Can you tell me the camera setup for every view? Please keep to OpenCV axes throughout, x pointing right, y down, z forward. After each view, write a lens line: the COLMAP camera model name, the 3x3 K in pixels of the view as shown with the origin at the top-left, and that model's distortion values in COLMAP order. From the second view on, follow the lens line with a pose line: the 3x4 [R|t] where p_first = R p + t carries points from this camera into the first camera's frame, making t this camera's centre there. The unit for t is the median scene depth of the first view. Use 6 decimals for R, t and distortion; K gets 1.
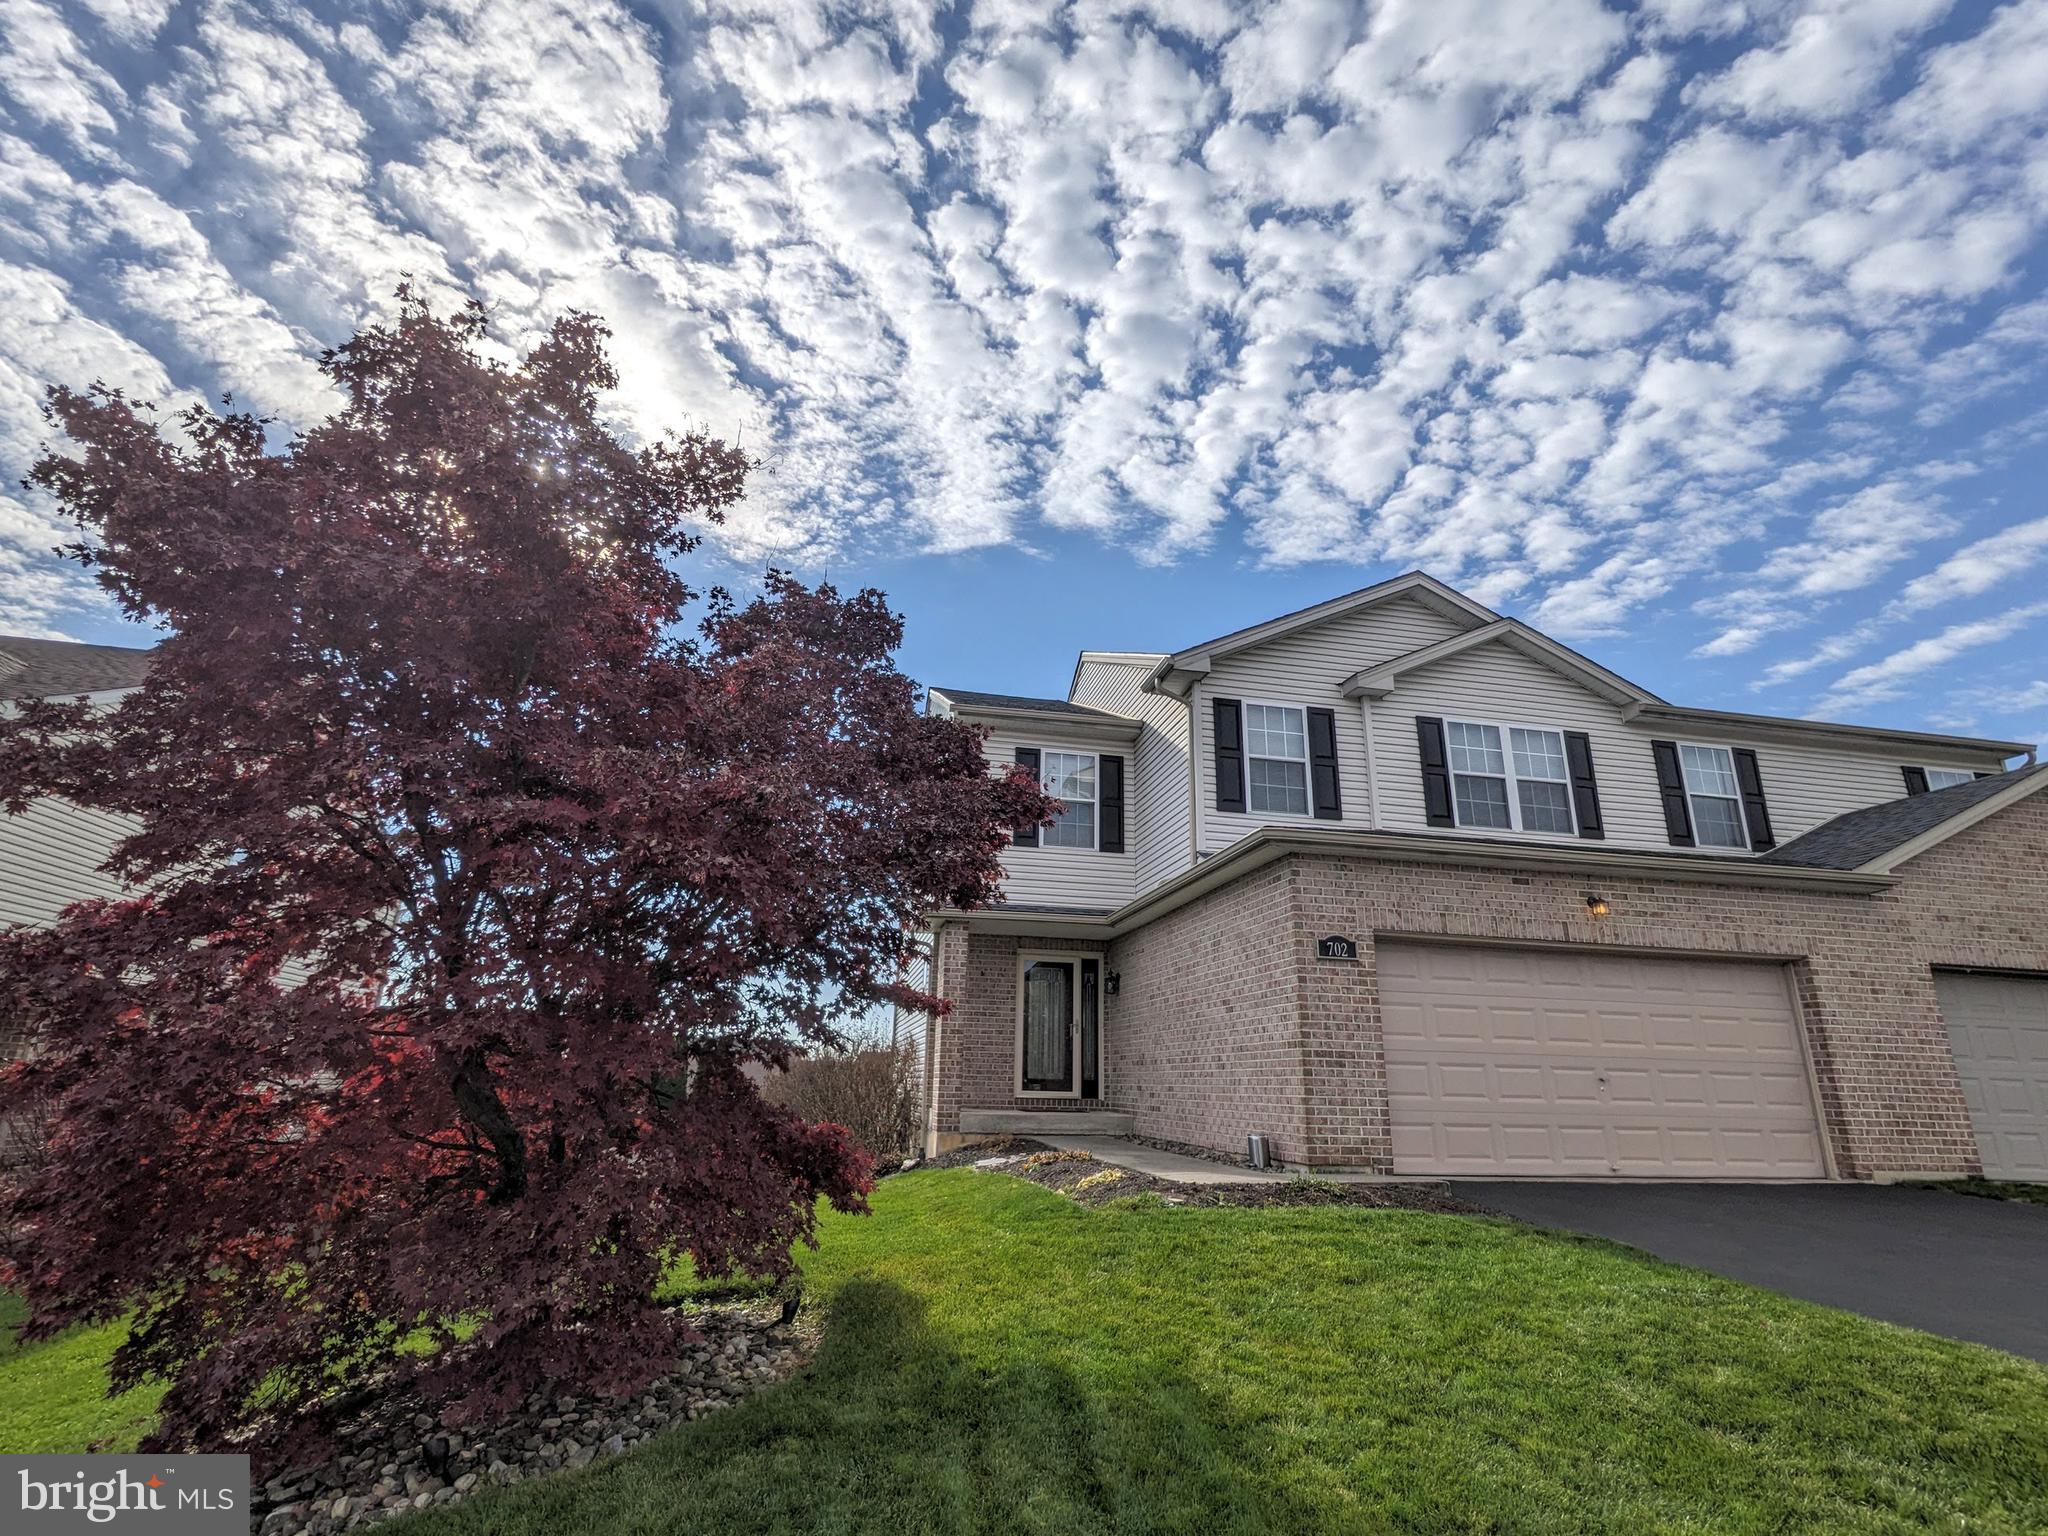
lens RADIAL K [[958.8, 0, 1024.0], [0, 958.8, 768.0], [0, 0, 1]] dist [-0.001264, 0.000478]
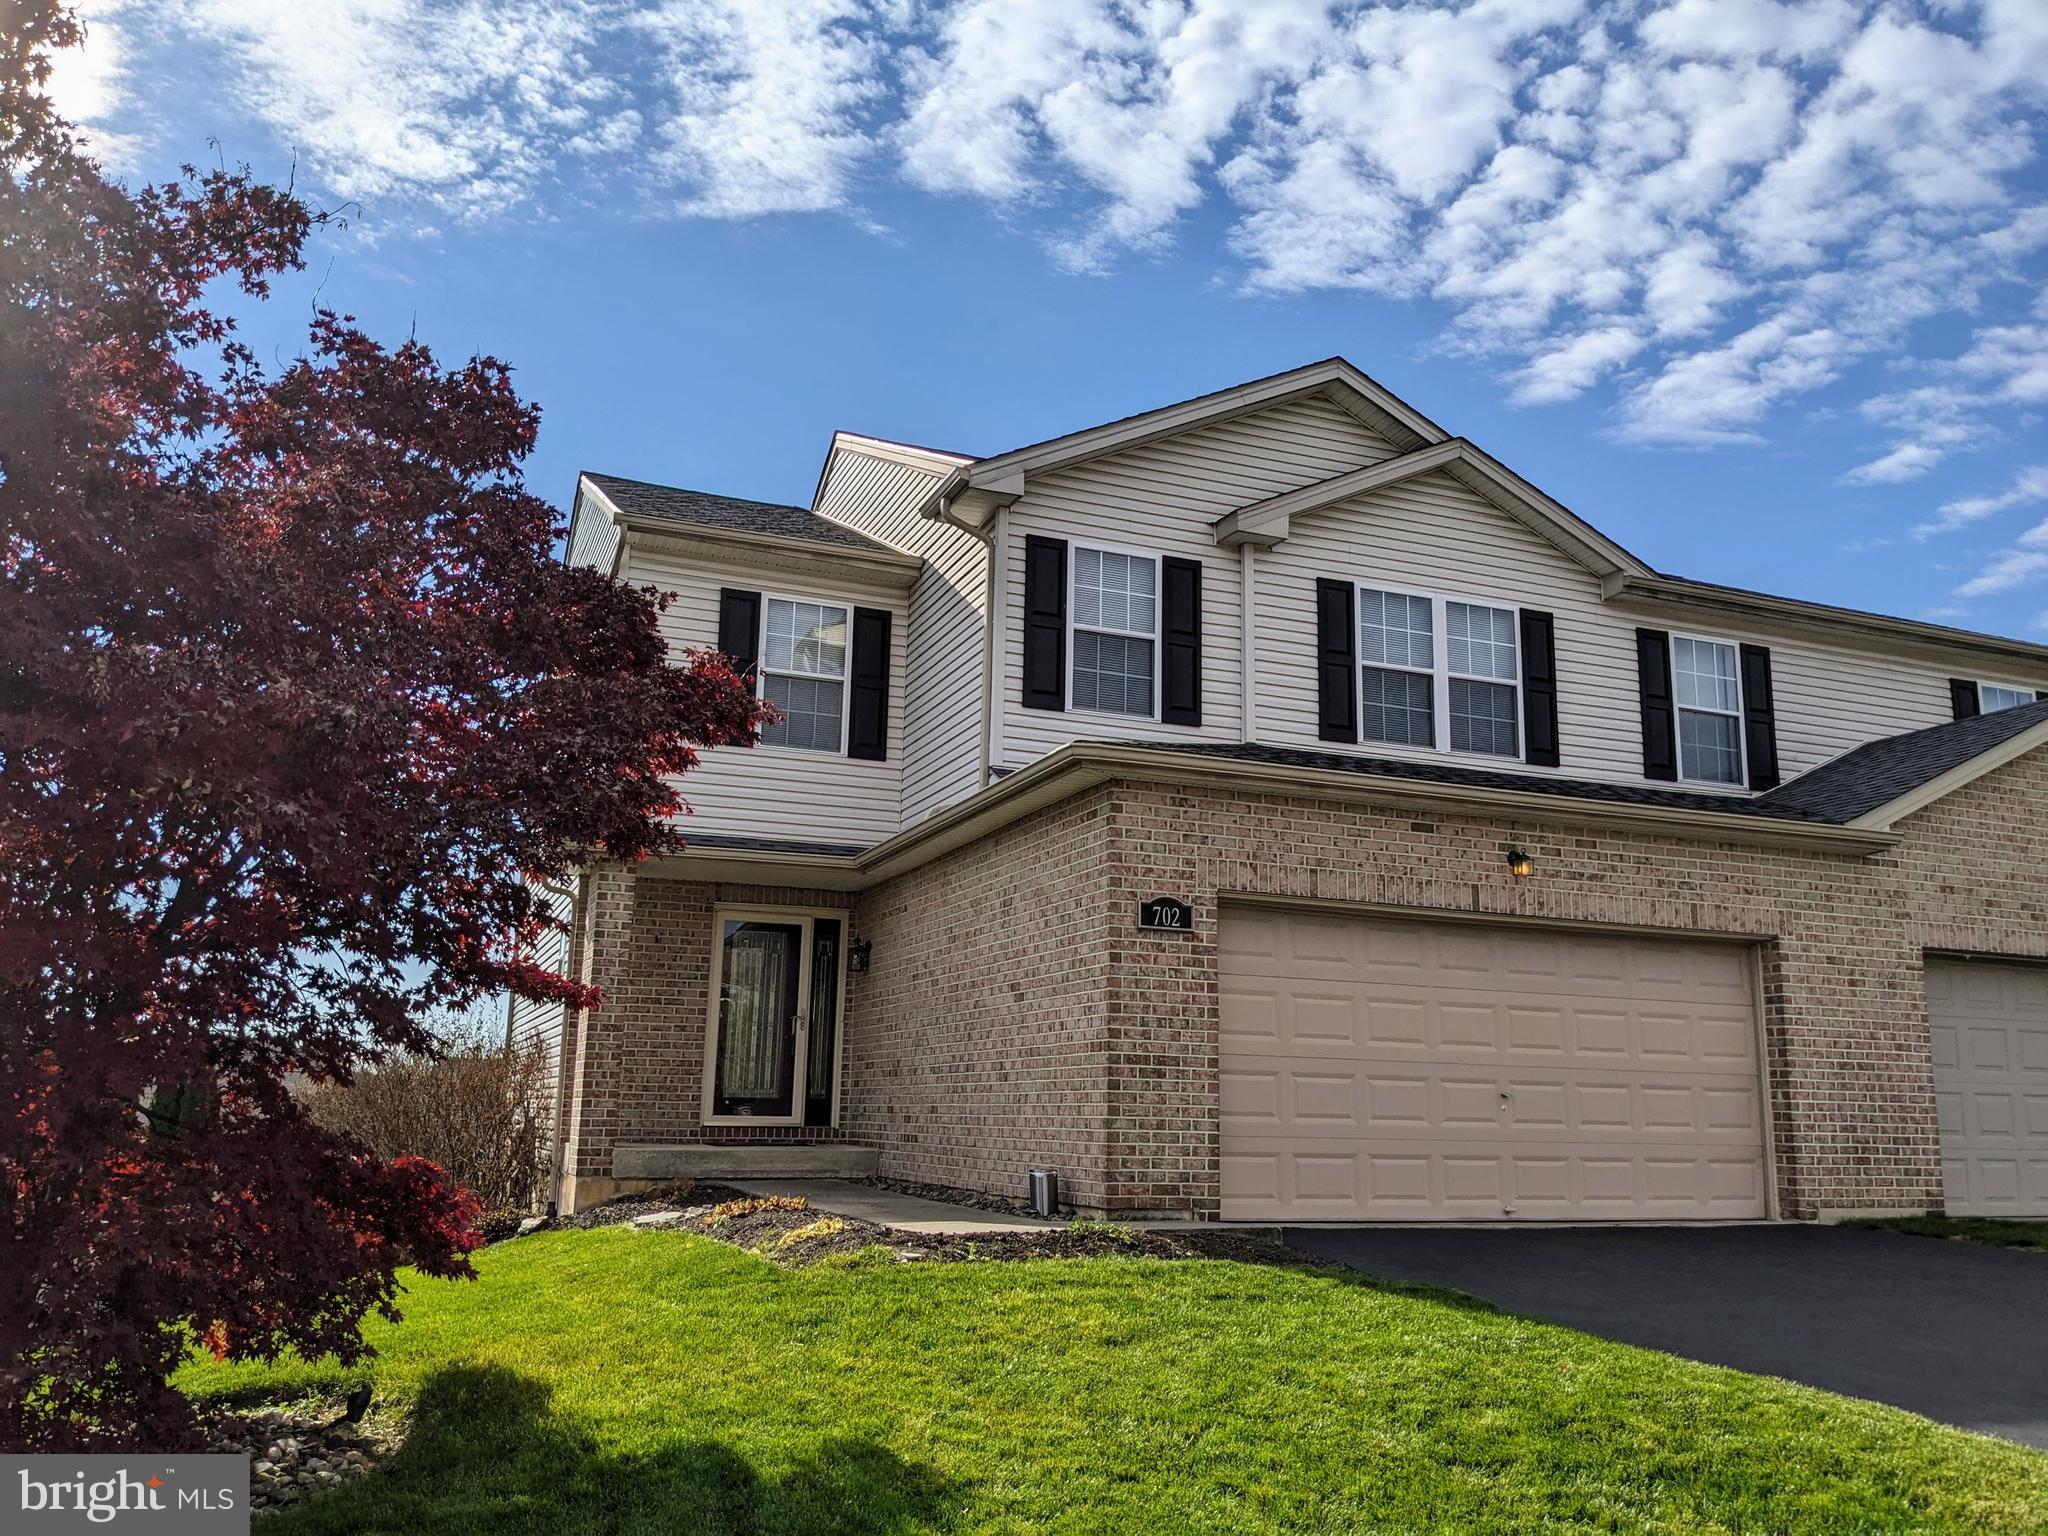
lens RADIAL K [[1577.8, 0, 1031.6], [0, 1577.8, 775.6], [0, 0, 1]] dist [0.073712, -0.132413]
pose [[0.982882, 0.032852, 0.181284, 0.011355], [-0.052858, 0.992890, 0.106654, -0.031229], [-0.176491, -0.114411, 0.977630, -0.106254]]
